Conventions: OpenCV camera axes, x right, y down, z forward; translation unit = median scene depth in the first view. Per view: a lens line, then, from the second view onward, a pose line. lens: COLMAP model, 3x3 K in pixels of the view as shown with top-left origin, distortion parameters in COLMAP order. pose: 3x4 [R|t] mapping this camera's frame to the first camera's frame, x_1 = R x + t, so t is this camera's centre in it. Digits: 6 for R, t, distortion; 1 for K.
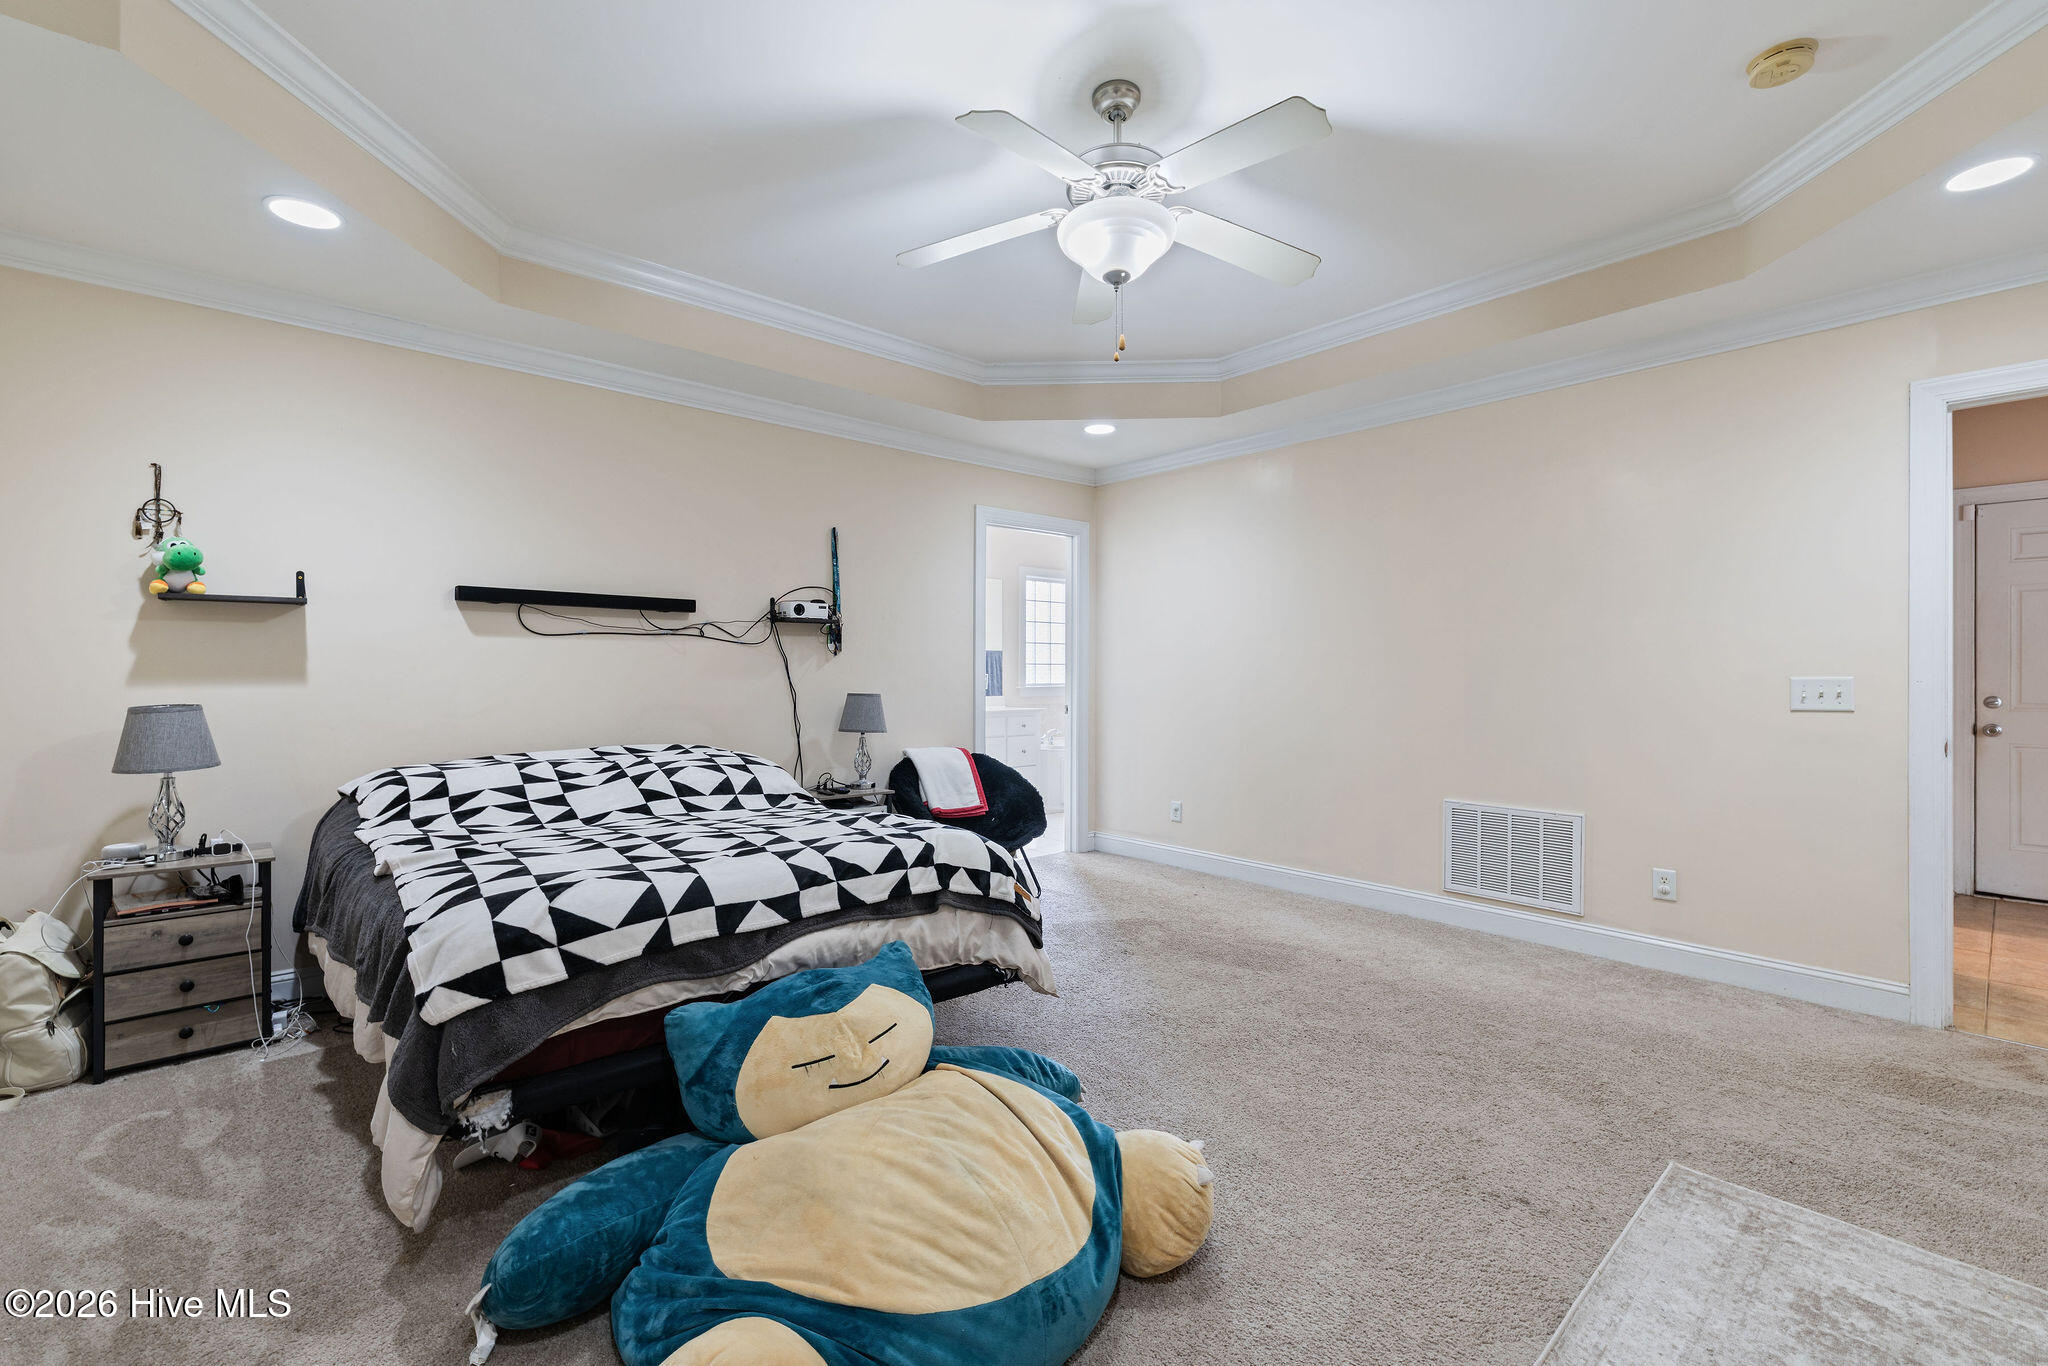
lens RADIAL K [[888.1, 0, 1023.7], [0, 888.1, 676.9], [0, 0, 1]] dist [0.001894, 0.000952]
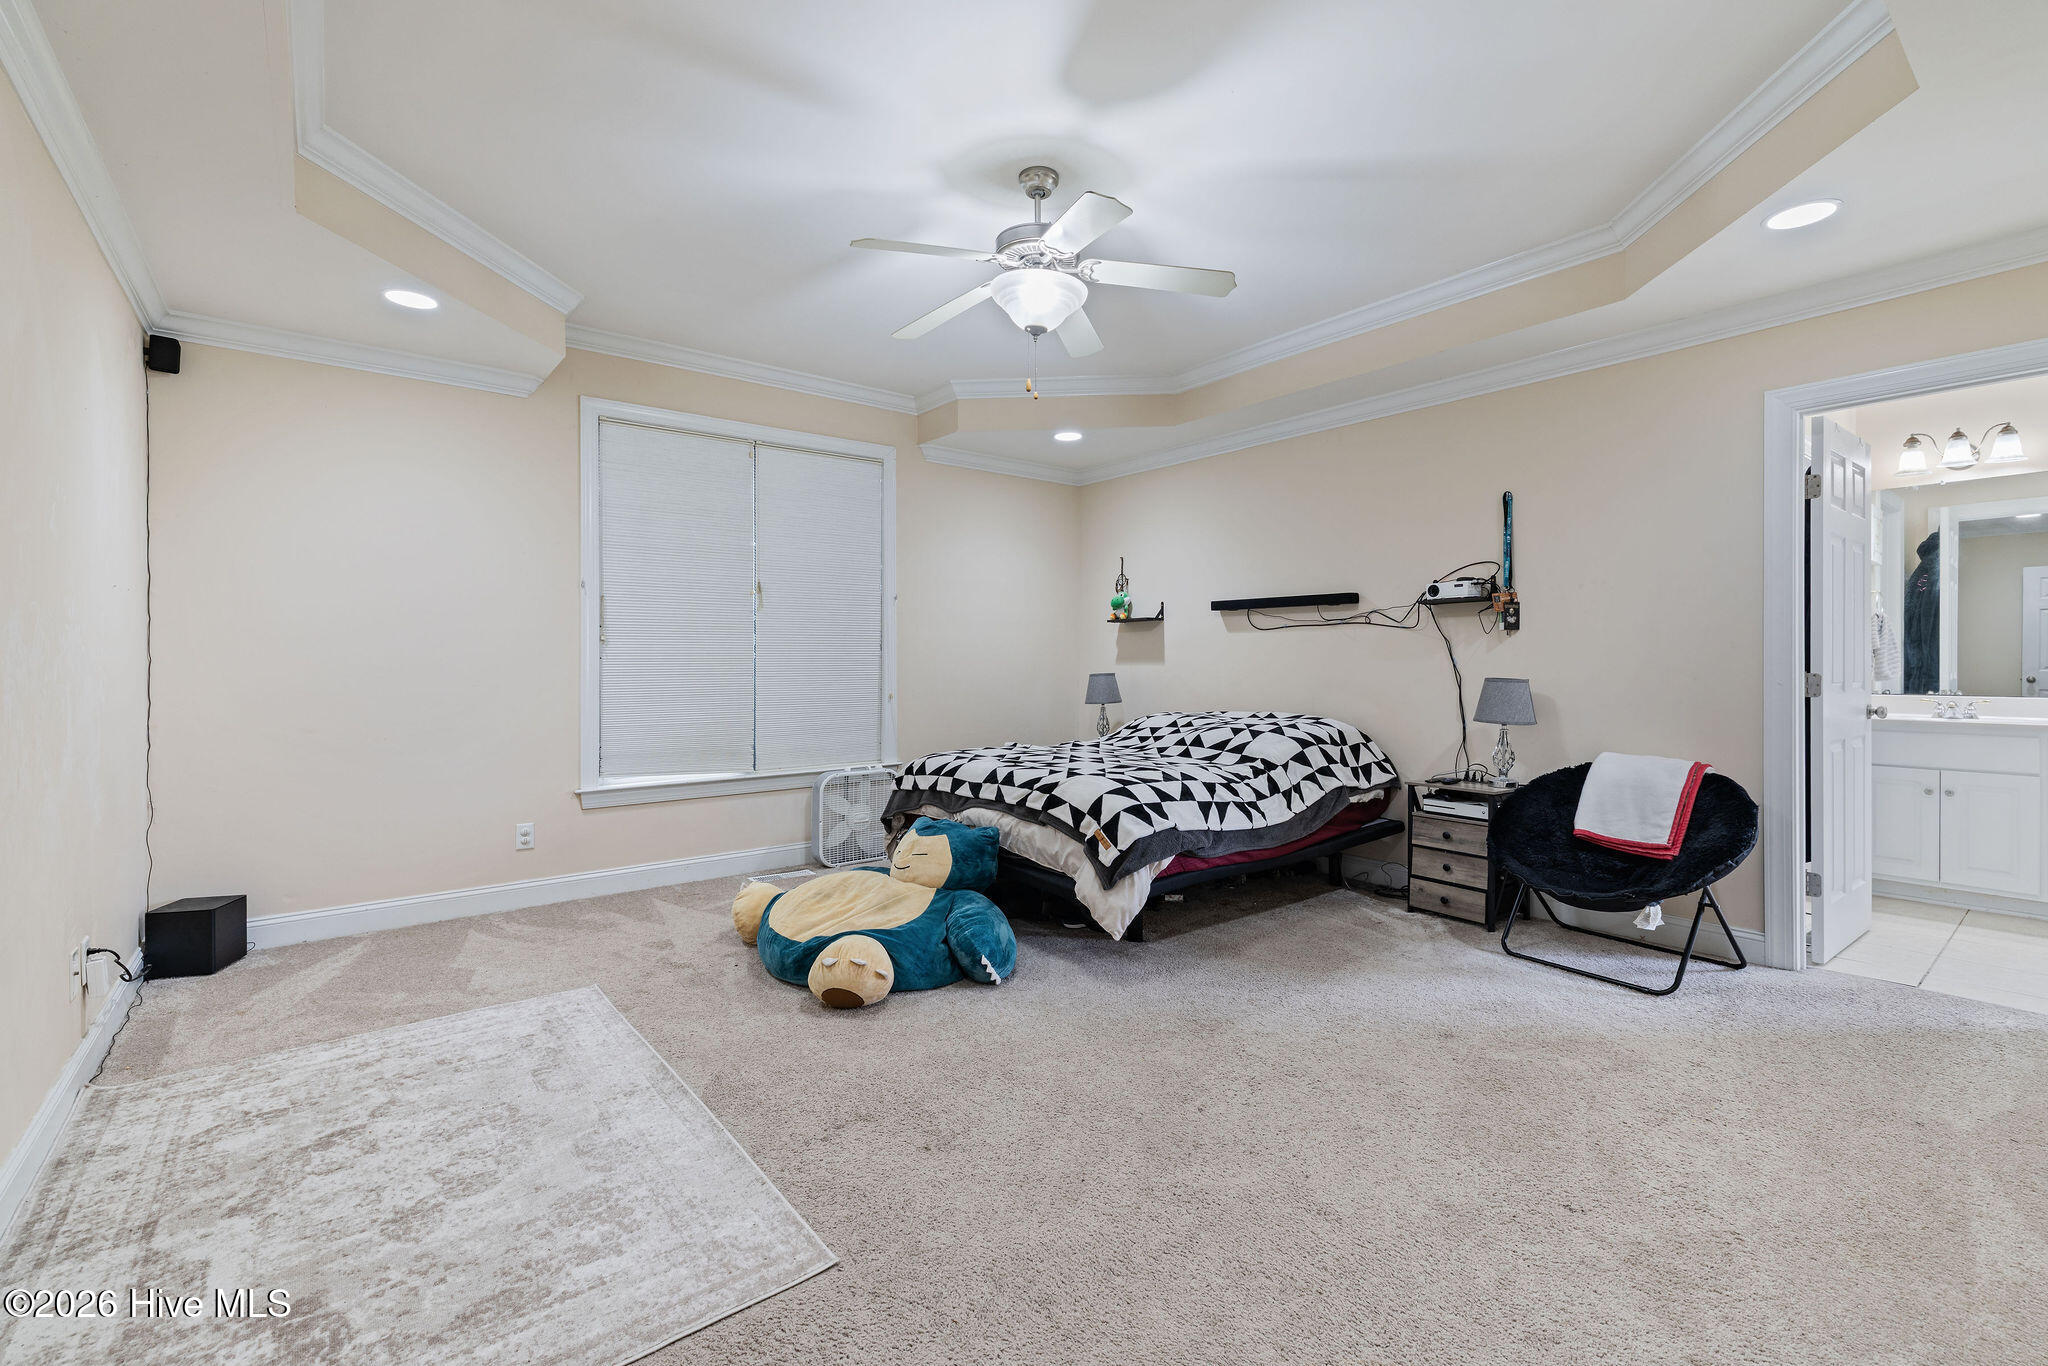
lens RADIAL K [[888.1, 0, 1023.4], [0, 888.1, 672.8], [0, 0, 1]] dist [0.001894, 0.000952]
pose [[-0.068071, 0.016416, -0.997545, 1.038438], [0.001935, 0.999865, 0.016323, -0.003162], [0.997679, -0.000819, -0.068094, 0.839016]]
